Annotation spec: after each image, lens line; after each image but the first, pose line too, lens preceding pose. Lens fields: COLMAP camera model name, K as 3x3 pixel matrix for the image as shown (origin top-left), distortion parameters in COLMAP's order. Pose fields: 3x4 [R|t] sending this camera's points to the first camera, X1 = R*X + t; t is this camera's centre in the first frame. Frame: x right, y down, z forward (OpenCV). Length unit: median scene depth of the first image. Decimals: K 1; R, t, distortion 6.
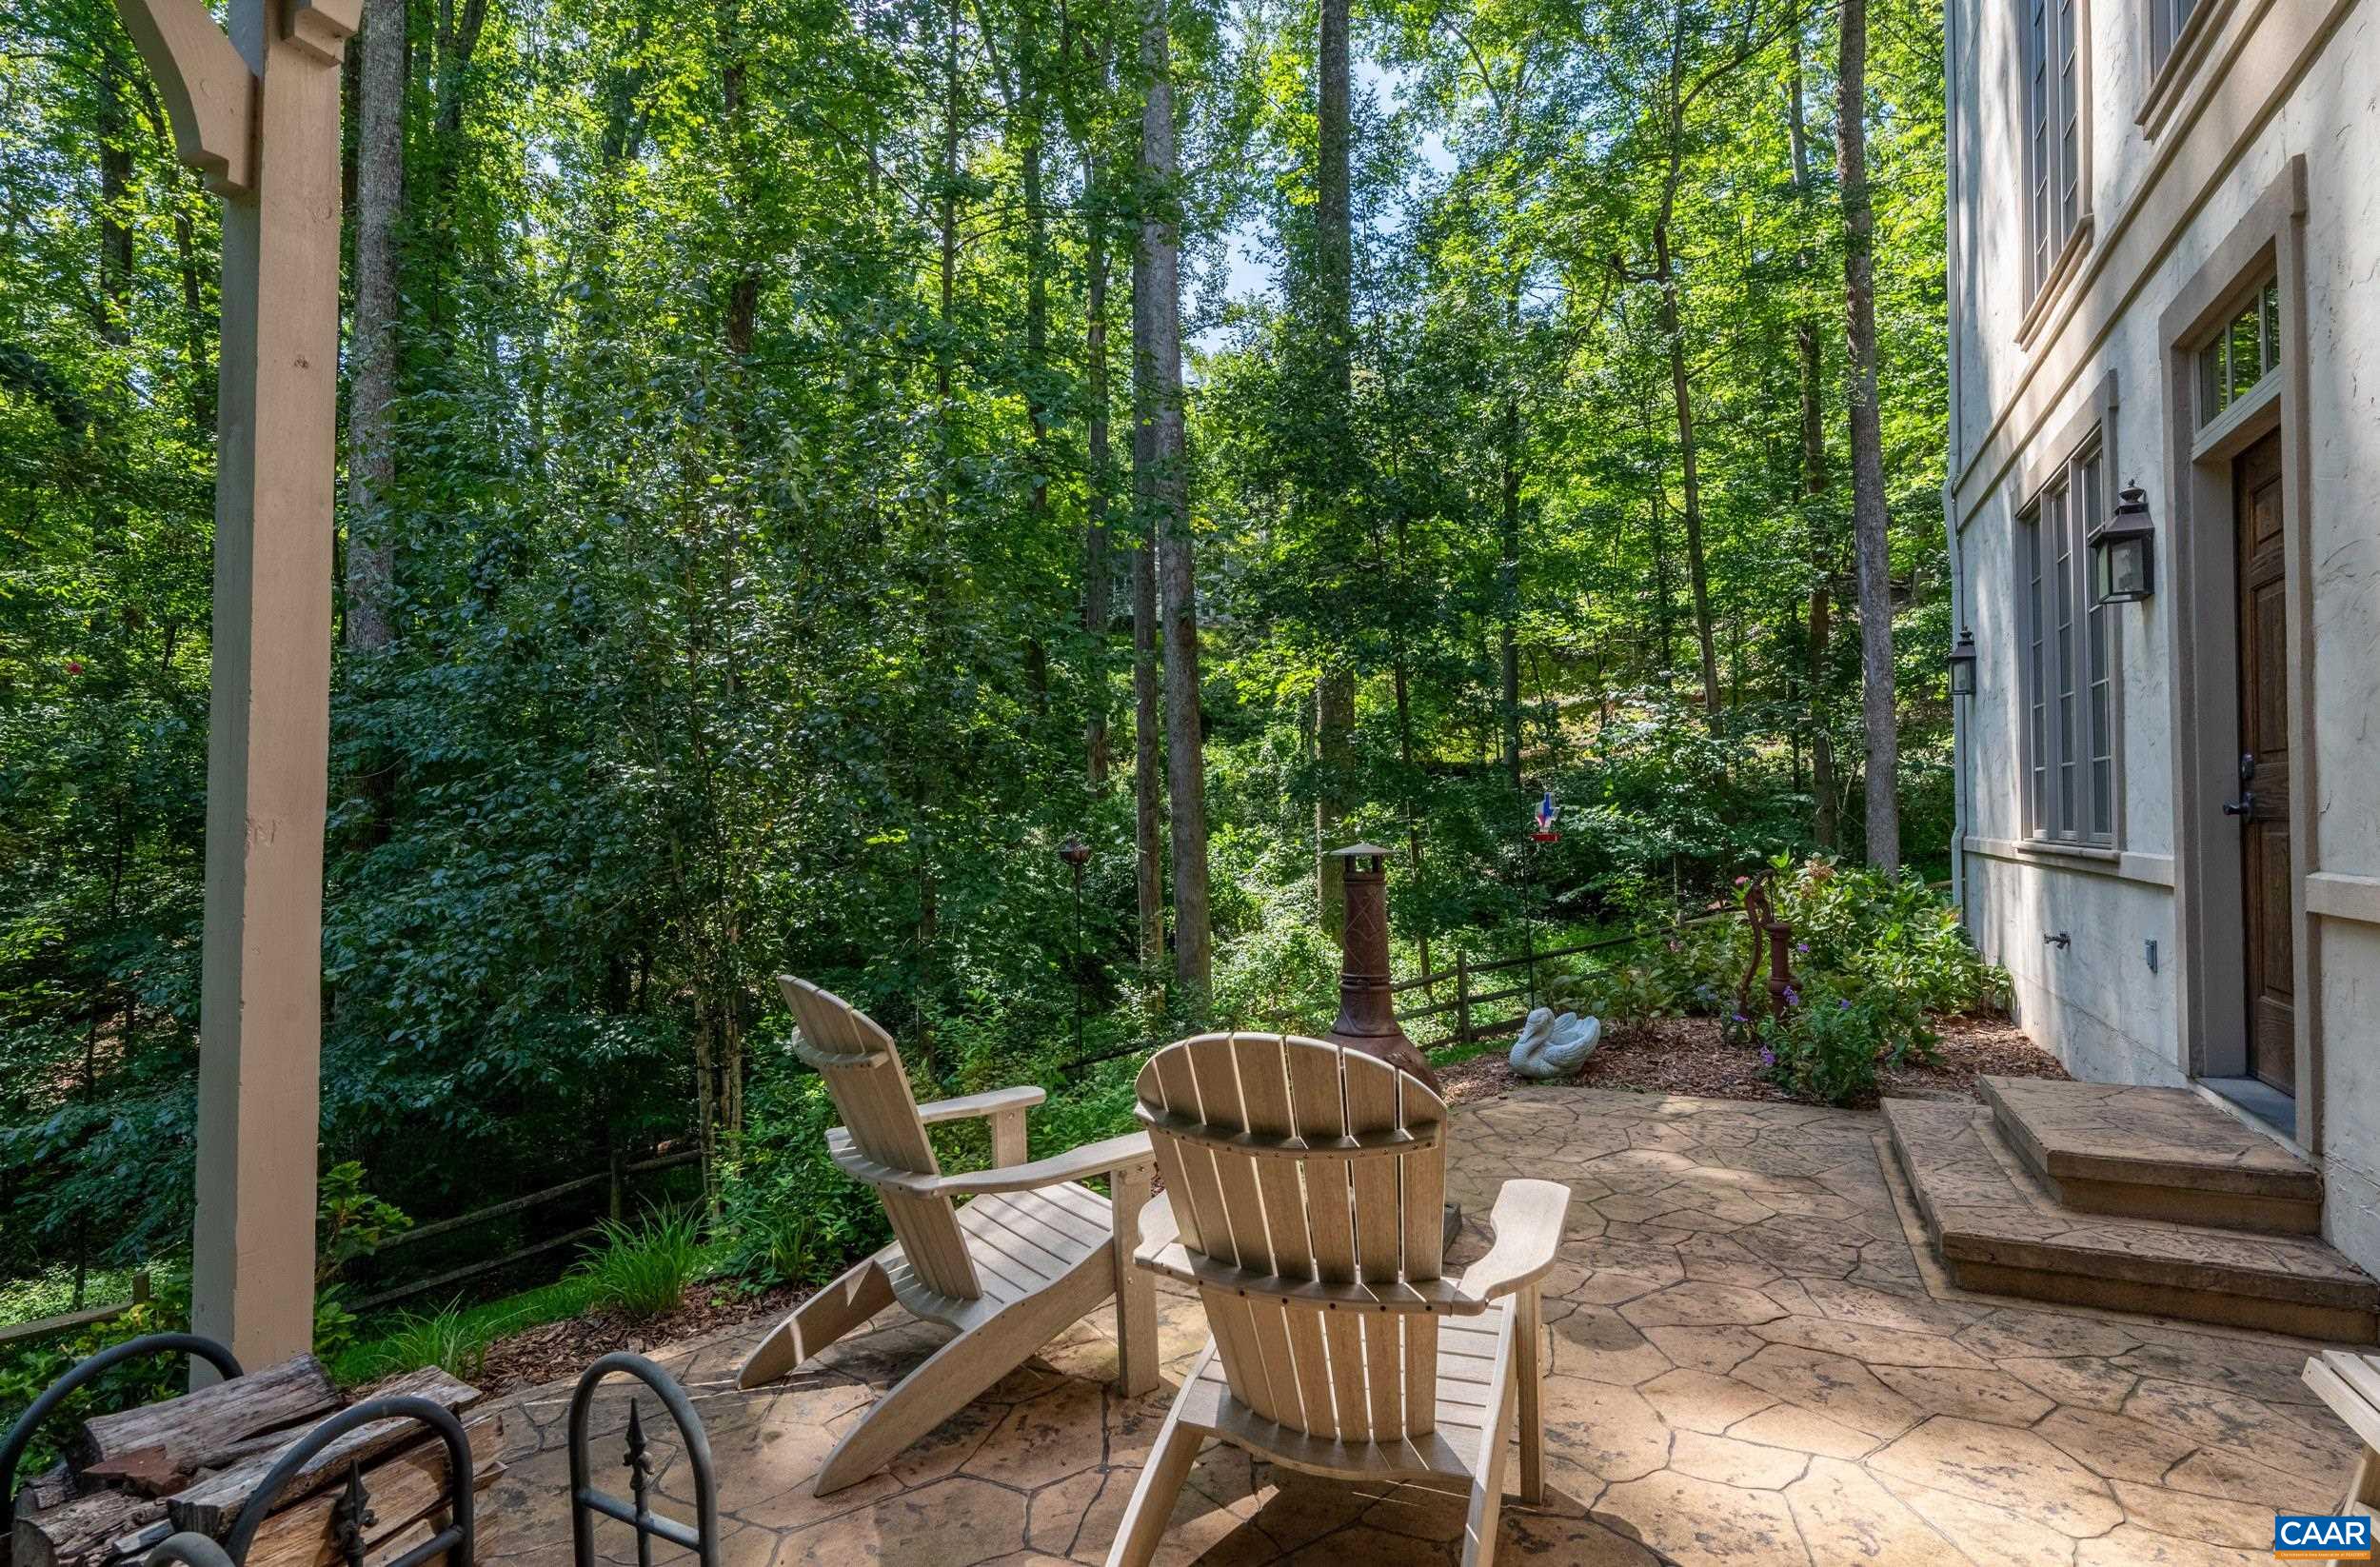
lens RADIAL K [[1164.0, 0, 1190.1], [0, 1164.0, 789.6], [0, 0, 1]] dist [0.002174, 0.000113]
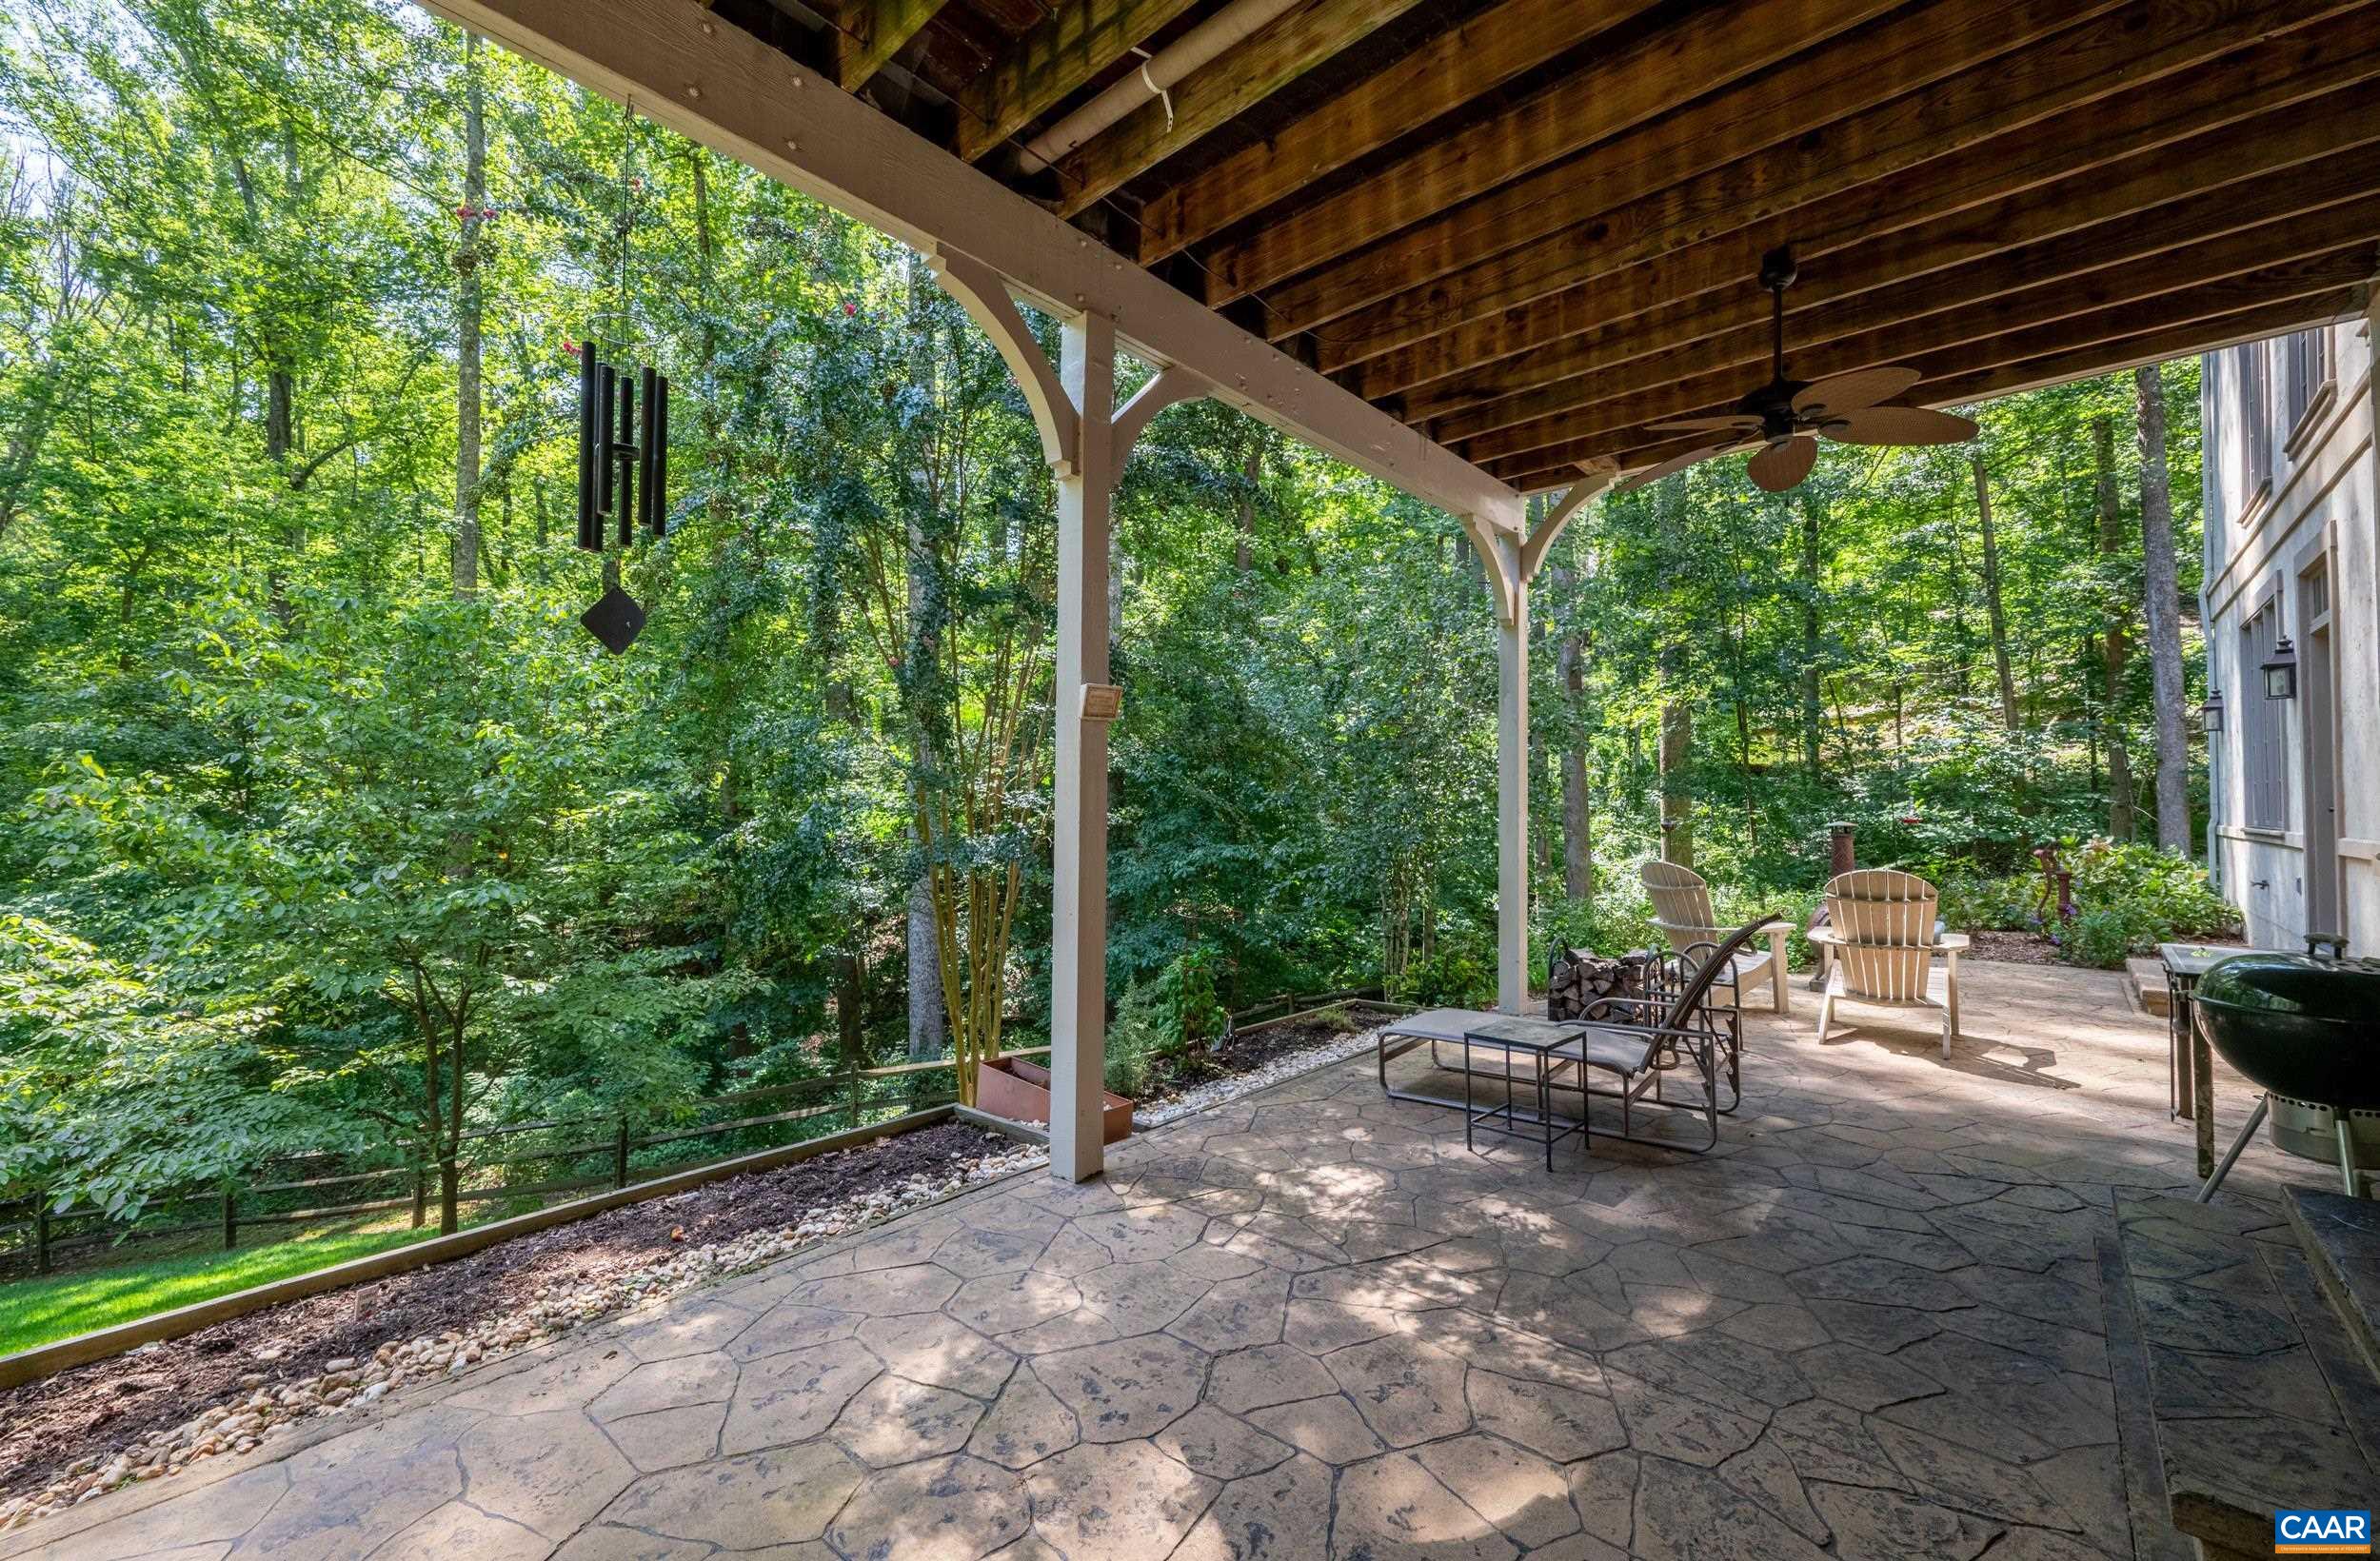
lens RADIAL K [[949.4, 0, 1192.8], [0, 949.4, 777.9], [0, 0, 1]] dist [0.001579, -0.000726]
pose [[0.959499, -0.000962, -0.281711, -0.255328], [-0.000529, 0.999986, -0.005218, -0.013442], [0.281712, 0.005155, 0.959485, -0.543408]]
